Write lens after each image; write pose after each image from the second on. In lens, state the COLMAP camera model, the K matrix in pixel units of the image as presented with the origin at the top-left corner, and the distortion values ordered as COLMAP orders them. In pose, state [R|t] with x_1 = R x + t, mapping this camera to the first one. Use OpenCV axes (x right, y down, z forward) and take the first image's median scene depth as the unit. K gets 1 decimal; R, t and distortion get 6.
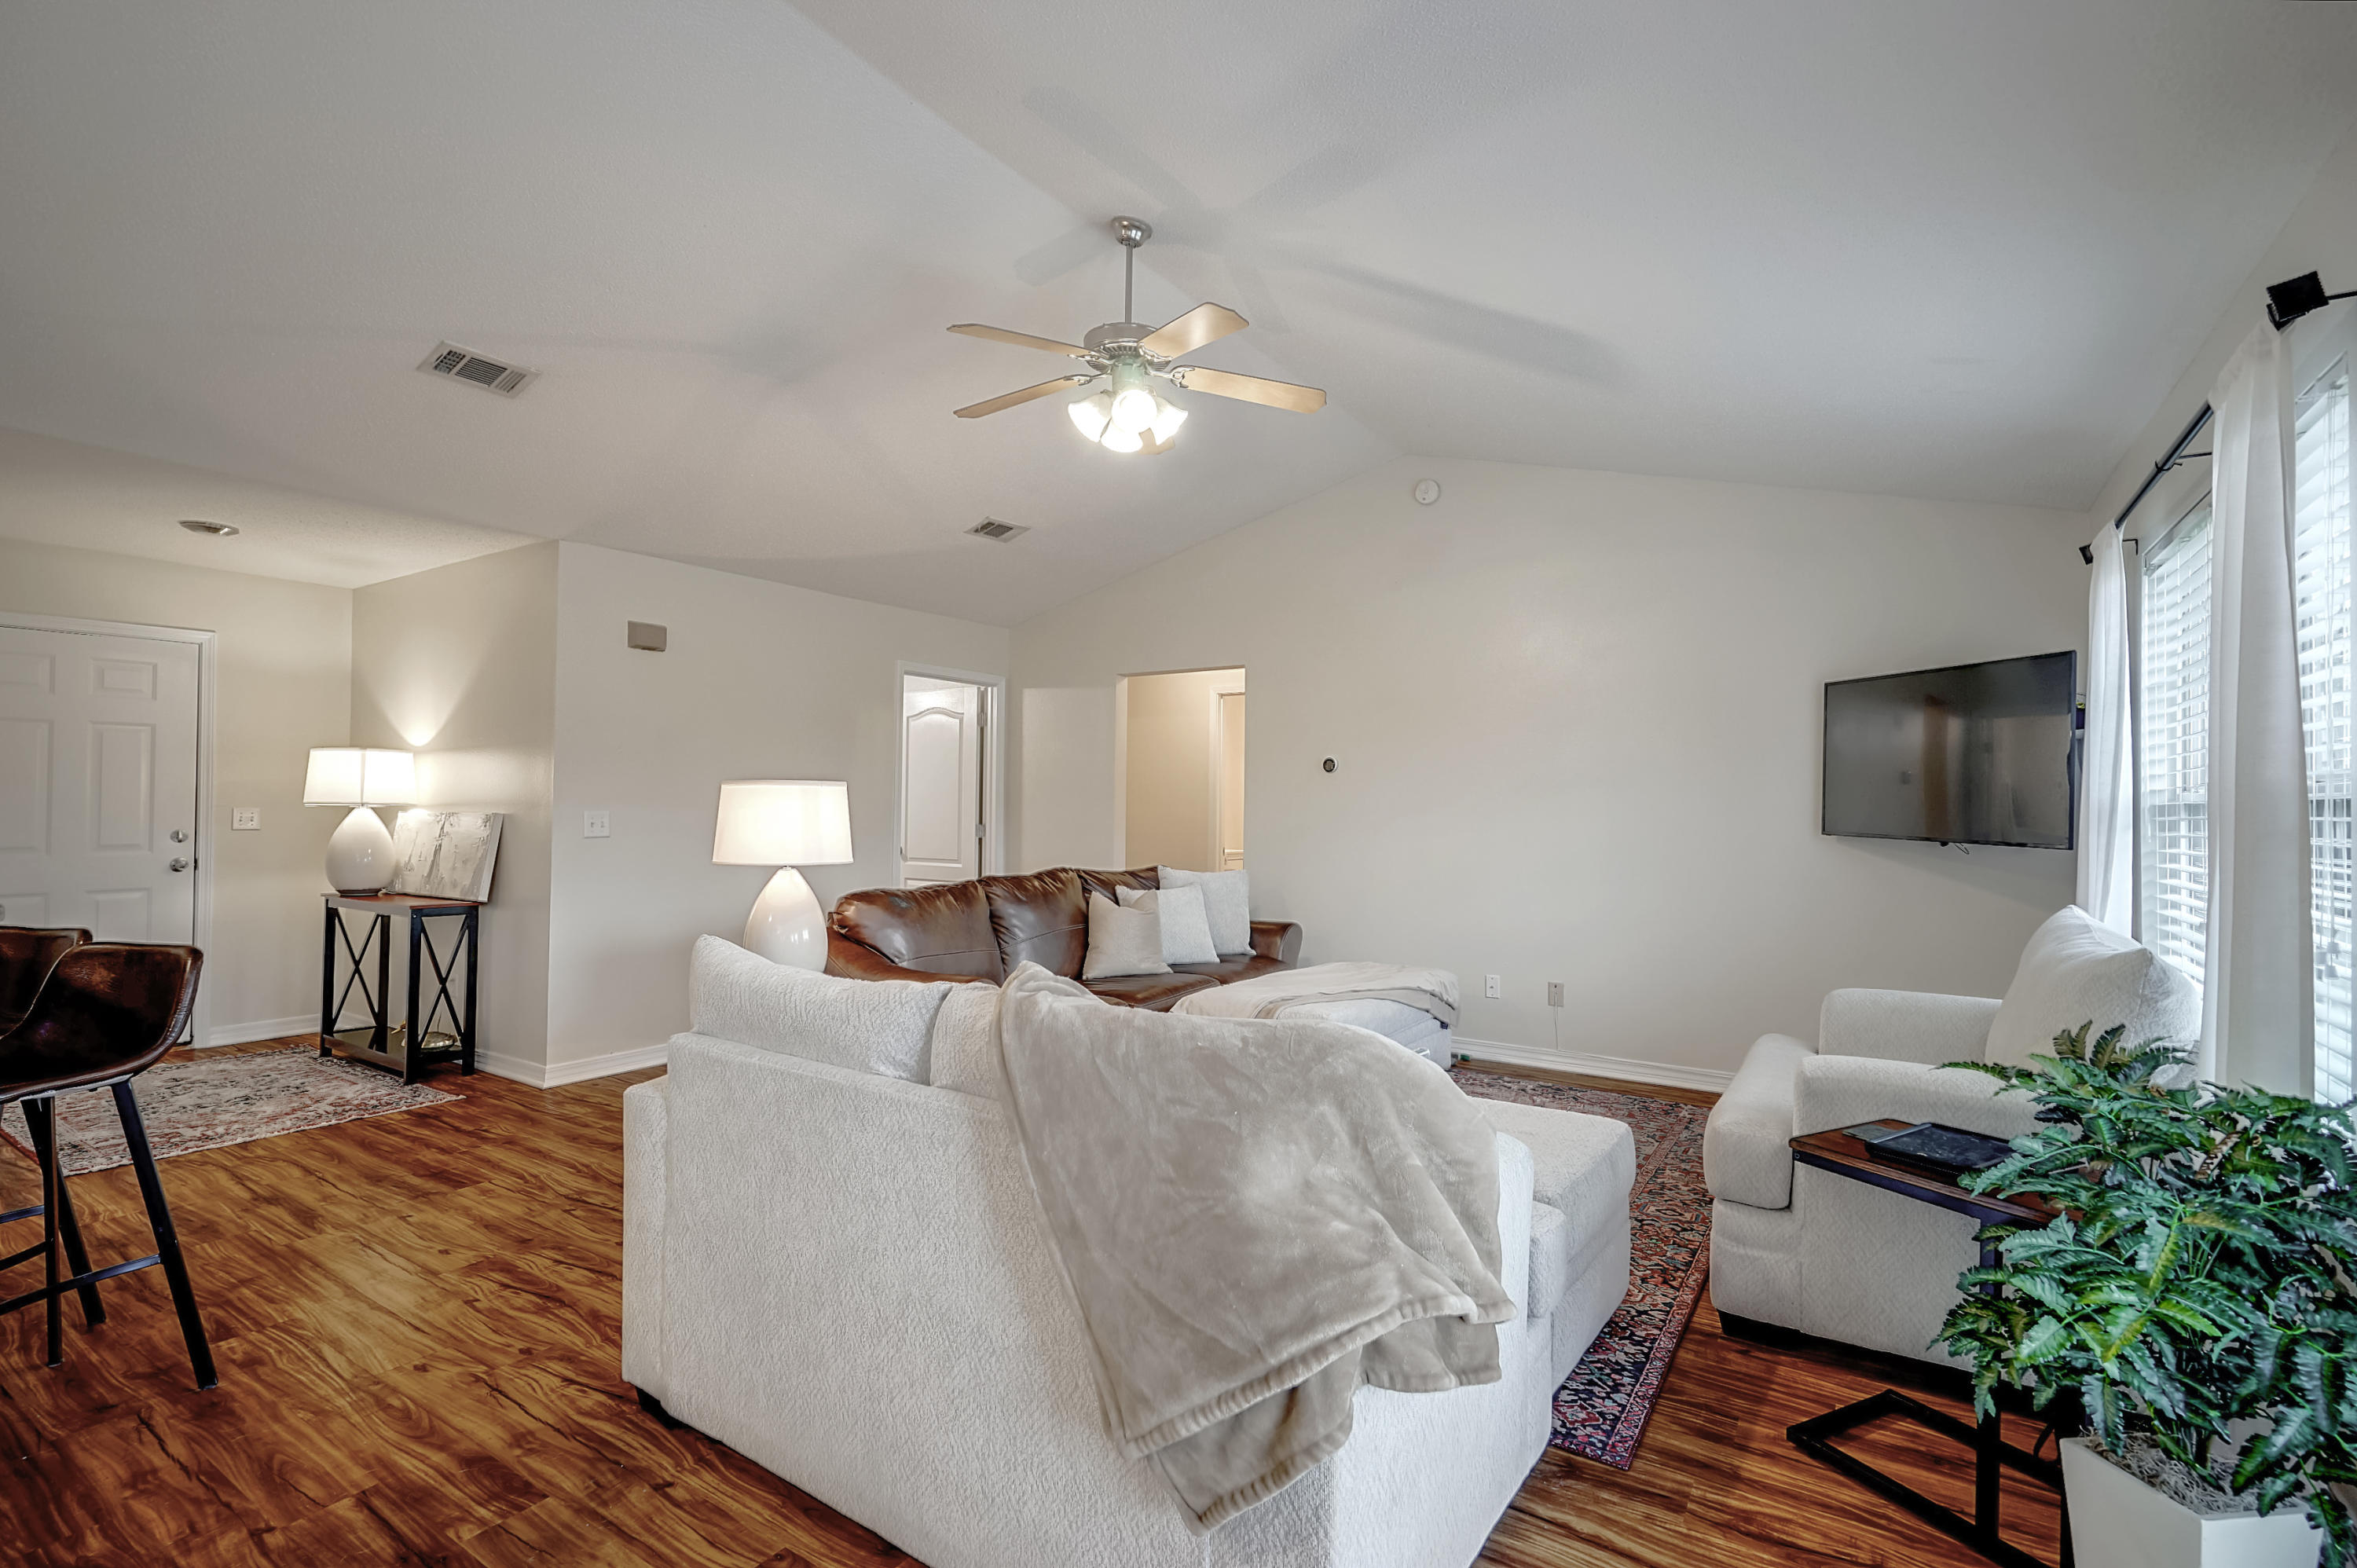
lens RADIAL K [[1061.4, 0, 1186.7], [0, 1061.4, 793.0], [0, 0, 1]] dist [-0.000579, -0.000585]
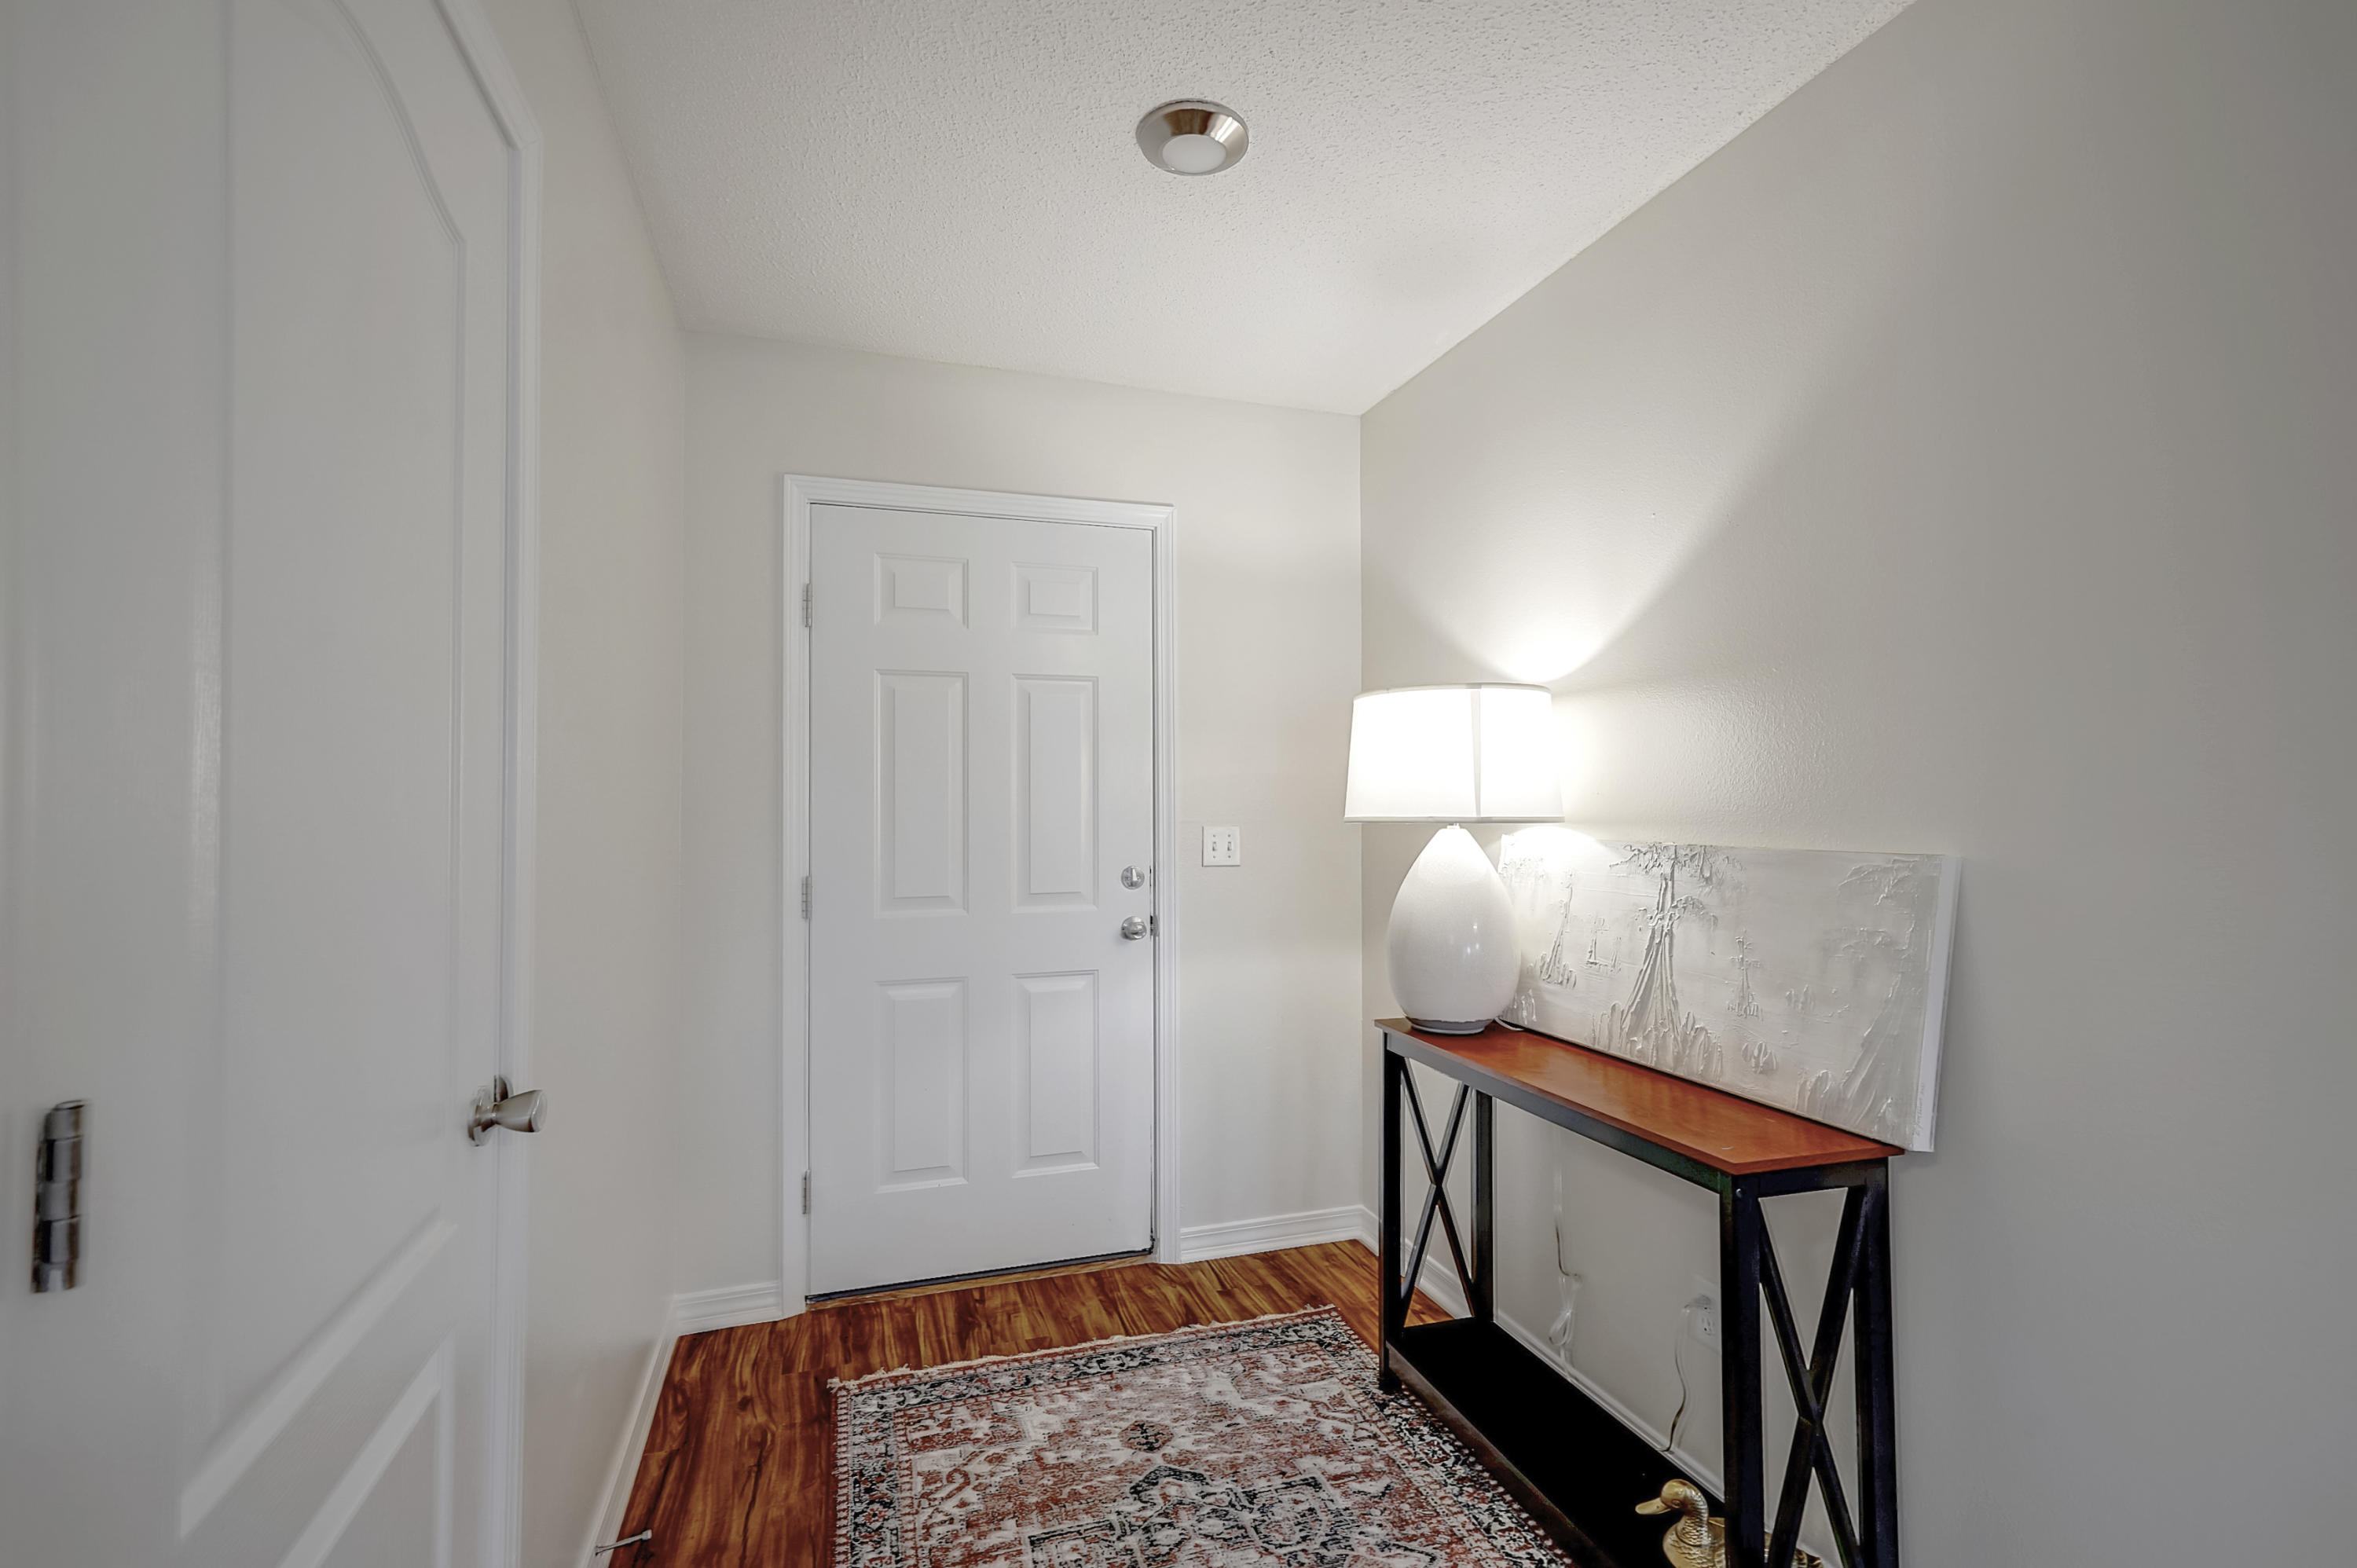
lens RADIAL K [[1061.4, 0, 1186.7], [0, 1061.4, 793.0], [0, 0, 1]] dist [-0.000579, -0.000585]
pose [[0.778774, -0.018667, -0.627027, -0.587955], [0.019079, 0.999800, -0.006069, 0.000513], [0.627015, -0.007237, 0.778974, 0.595027]]
